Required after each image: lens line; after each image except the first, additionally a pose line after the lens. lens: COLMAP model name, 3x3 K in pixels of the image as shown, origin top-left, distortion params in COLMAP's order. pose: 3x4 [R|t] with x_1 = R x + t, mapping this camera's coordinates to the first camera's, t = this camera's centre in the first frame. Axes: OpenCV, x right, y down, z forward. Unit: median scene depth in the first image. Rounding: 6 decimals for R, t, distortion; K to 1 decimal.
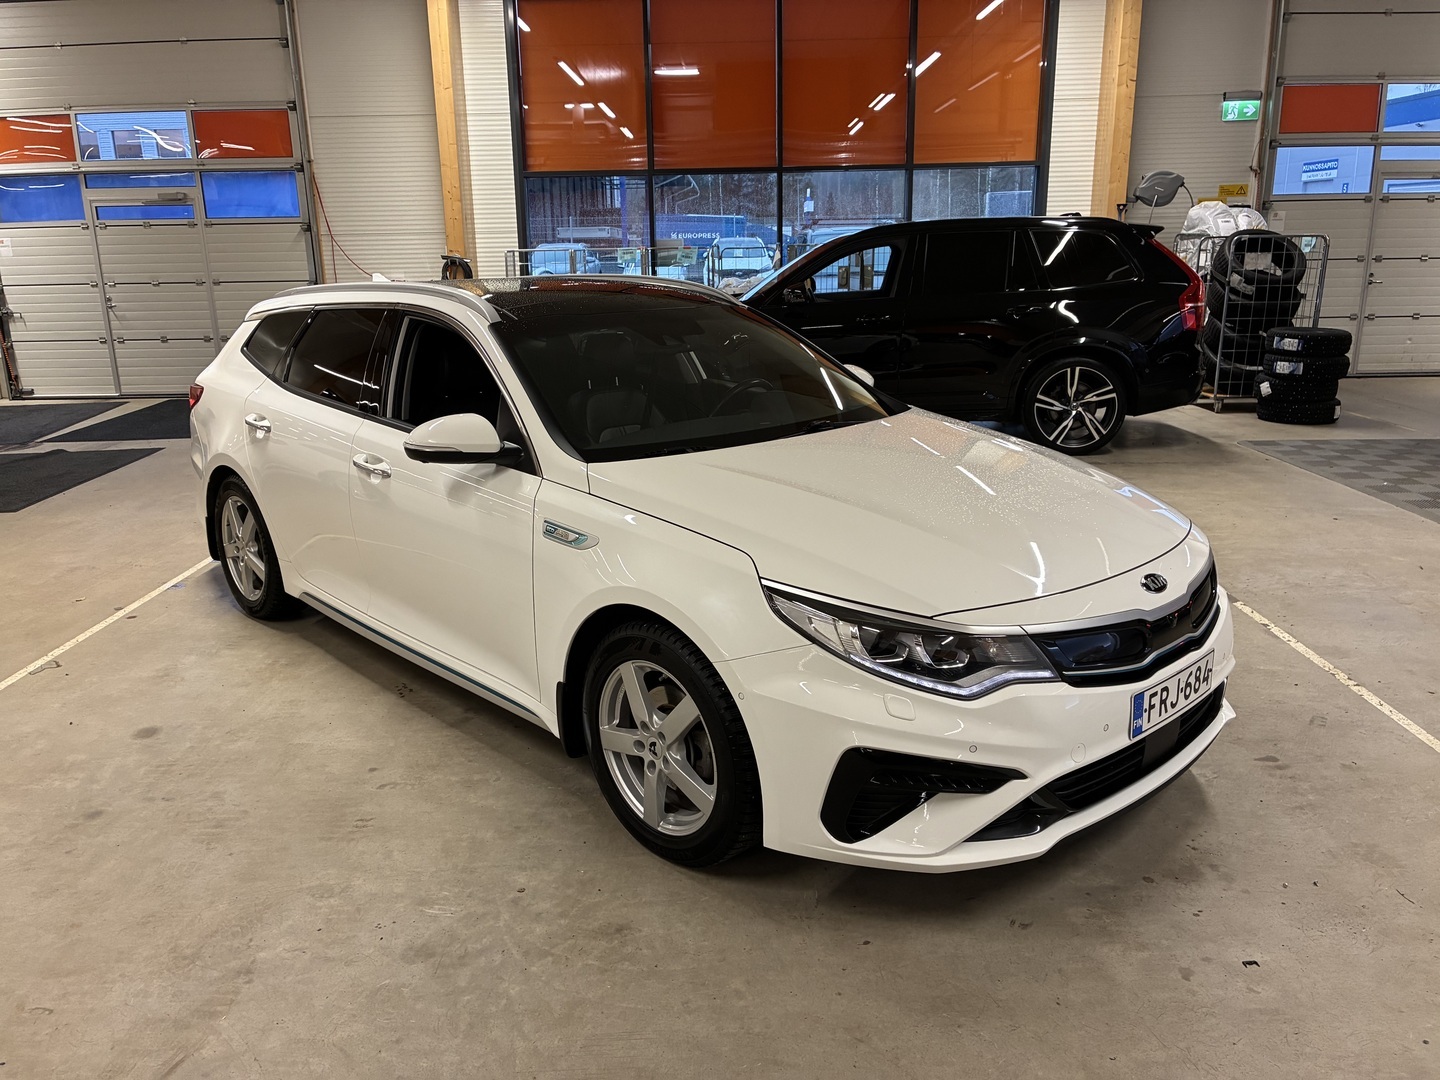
lens RADIAL K [[1082.9, 0, 720.0], [0, 1082.9, 540.0], [0, 0, 1]] dist [0.025463, 0.002497]
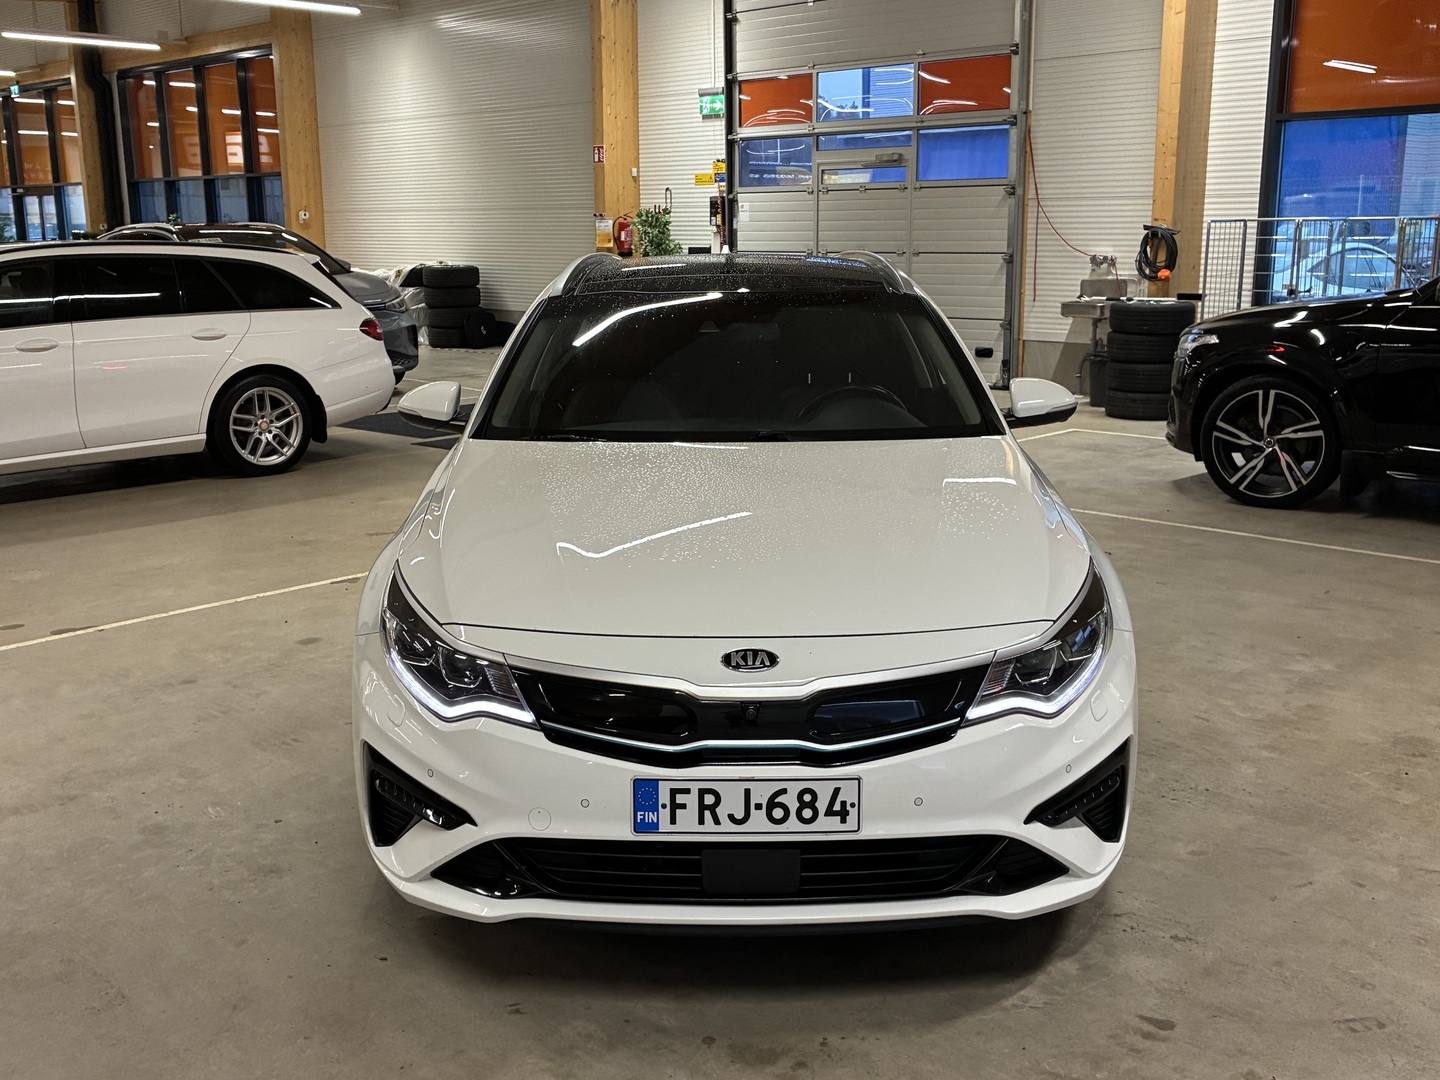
lens RADIAL K [[1438.5, 0, 720.0], [0, 1438.5, 540.0], [0, 0, 1]] dist [0.017806, 0.003366]
pose [[0.733675, 0.160014, -0.660391, 0.760879], [-0.185444, 0.982135, 0.031950, -0.053169], [0.653706, 0.099024, 0.750242, 0.151368]]
